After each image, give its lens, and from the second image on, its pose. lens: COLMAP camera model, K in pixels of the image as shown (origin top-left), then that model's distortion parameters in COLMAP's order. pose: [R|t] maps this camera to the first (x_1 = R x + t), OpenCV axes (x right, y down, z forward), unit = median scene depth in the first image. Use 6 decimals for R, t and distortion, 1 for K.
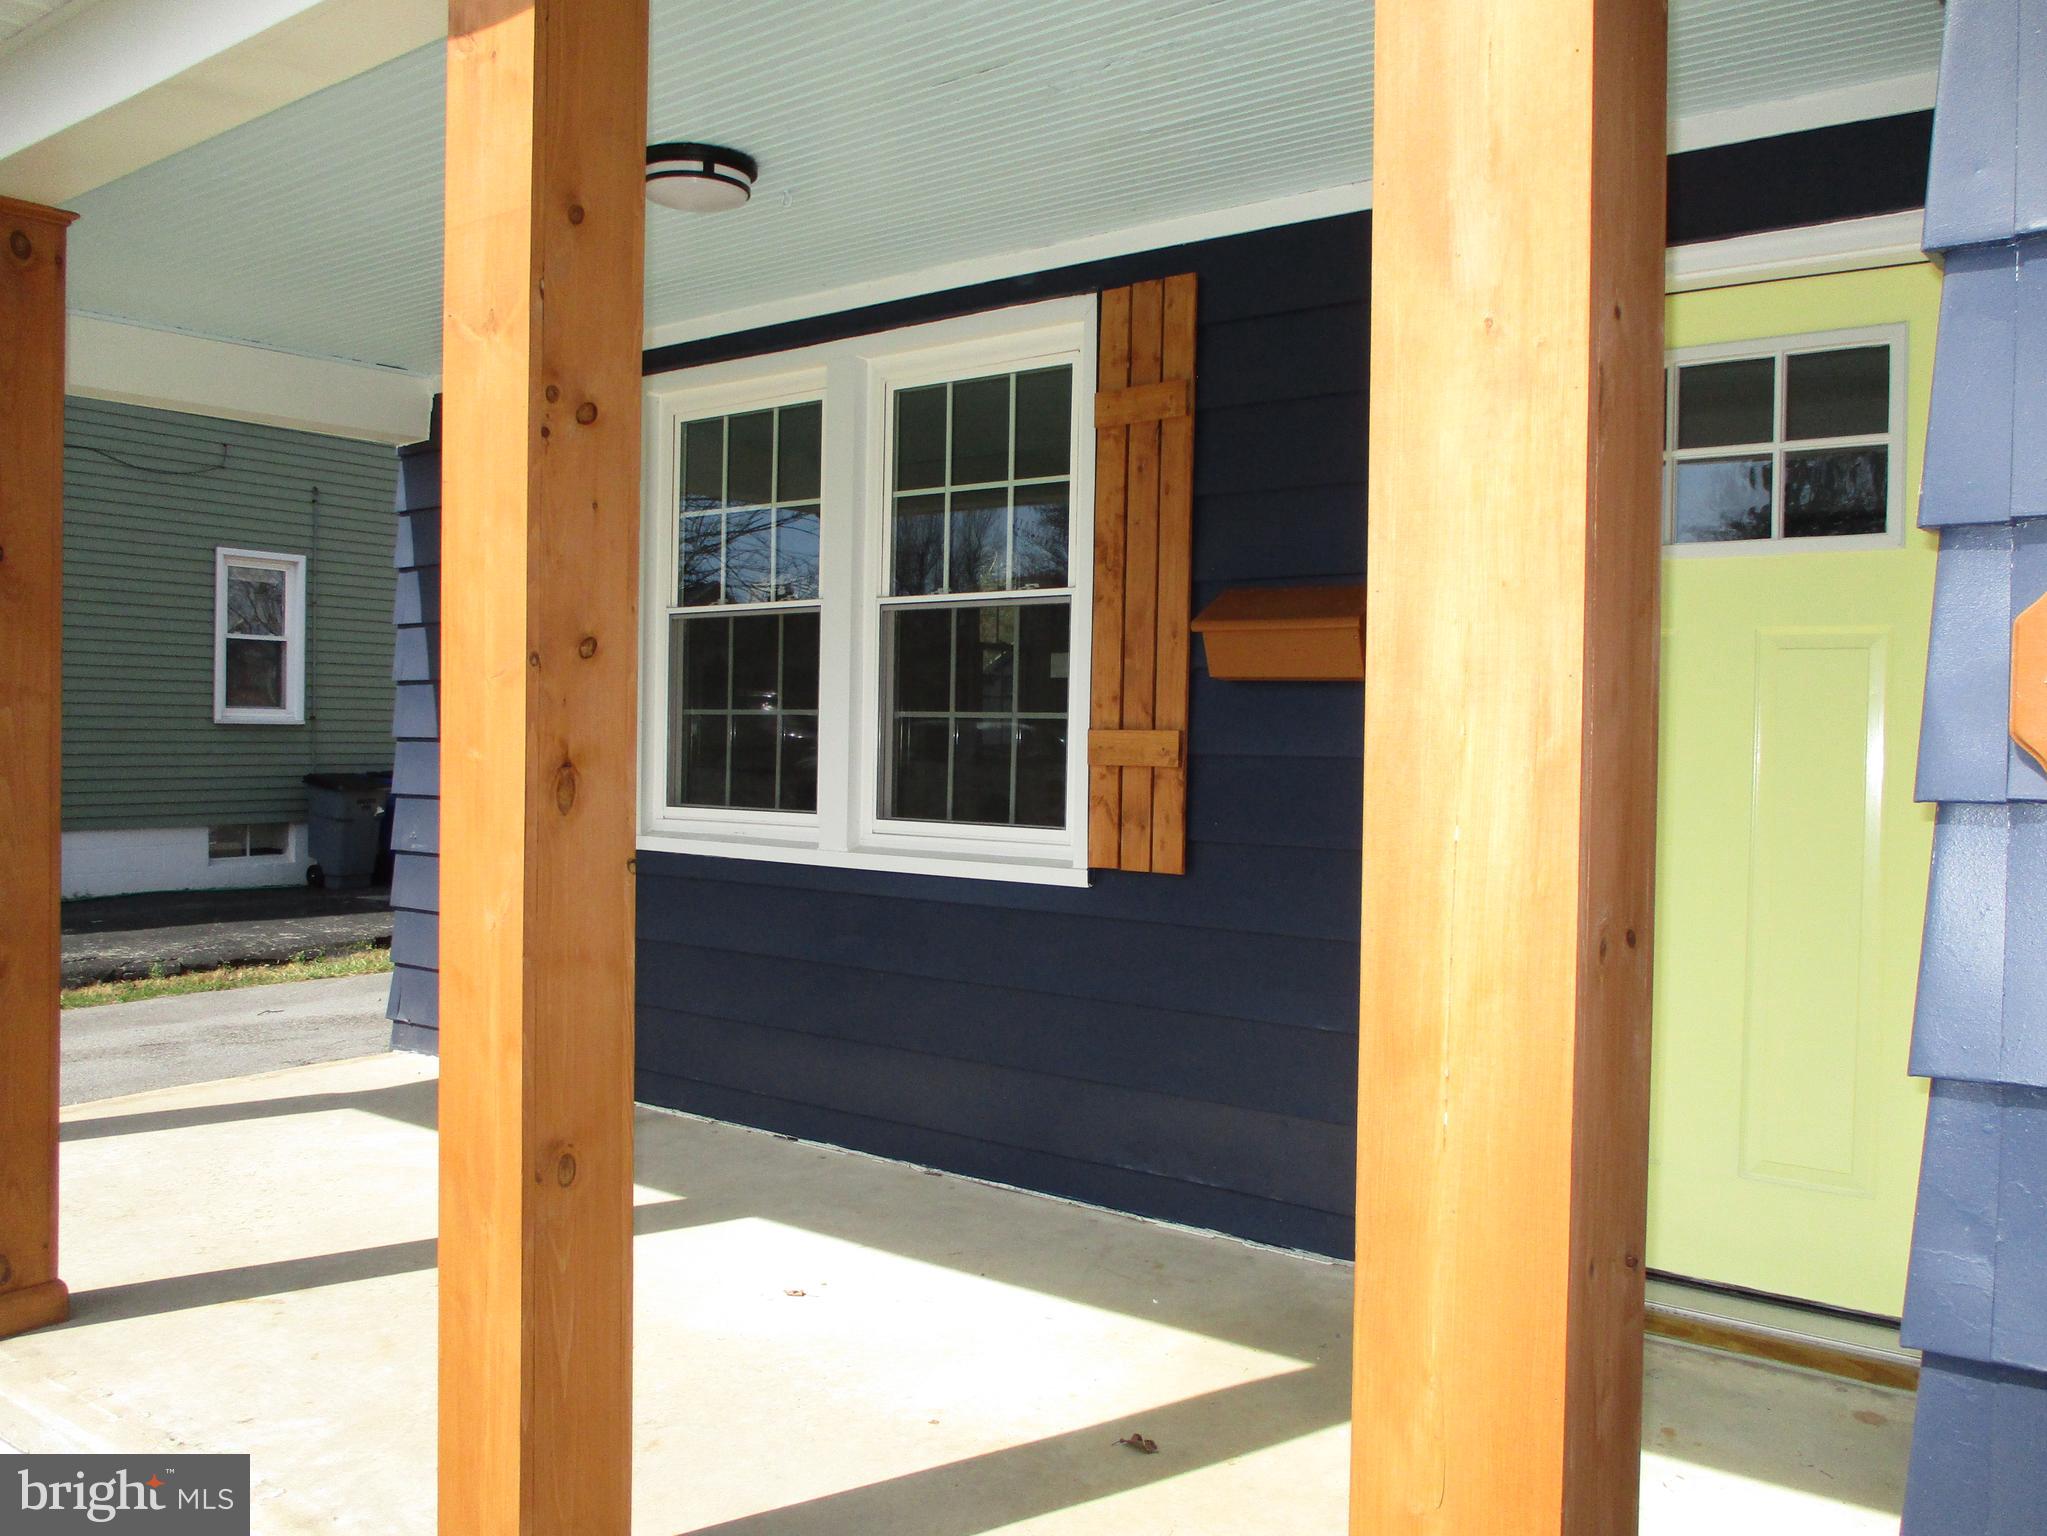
lens RADIAL K [[1700.8, 0, 1023.4], [0, 1700.8, 766.7], [0, 0, 1]] dist [-0.041512, 0.011020]
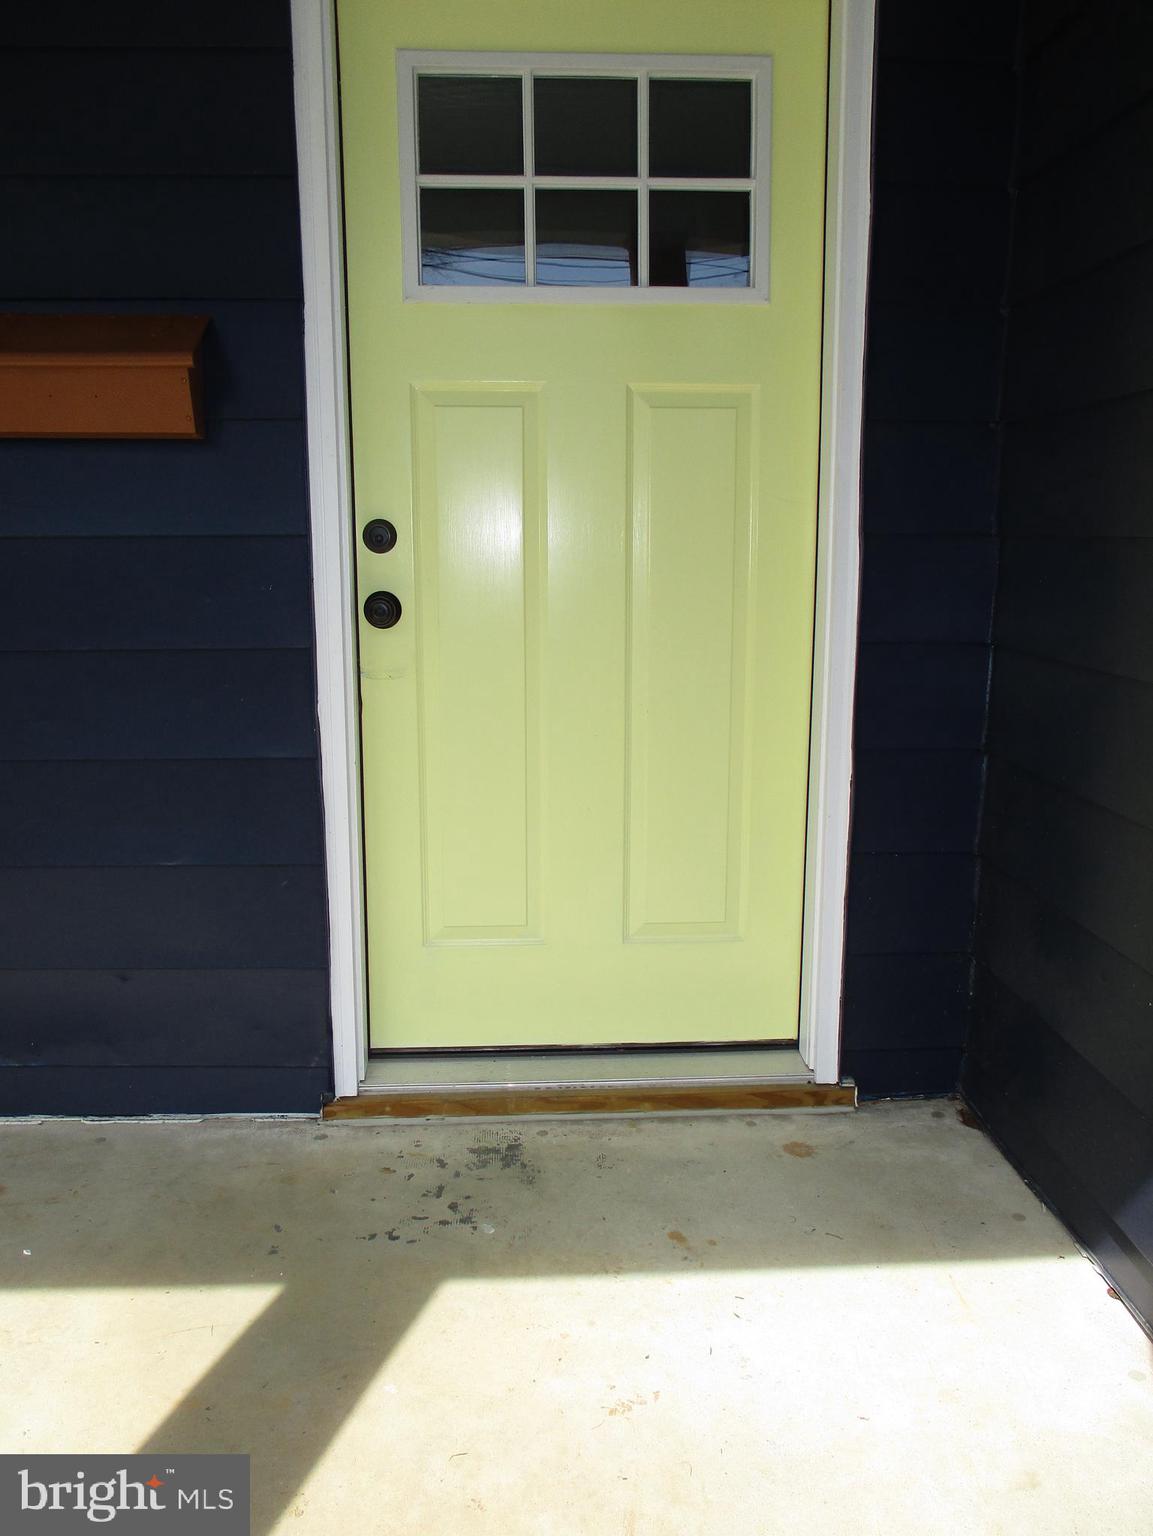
lens RADIAL K [[1276.2, 0, 577.7], [0, 1276.2, 777.6], [0, 0, 1]] dist [-0.041512, 0.011020]
pose [[0.754942, -0.151681, 0.638009, -0.076086], [0.029348, 0.979723, 0.198194, -0.008165], [-0.655135, -0.130901, 0.744086, 0.478381]]
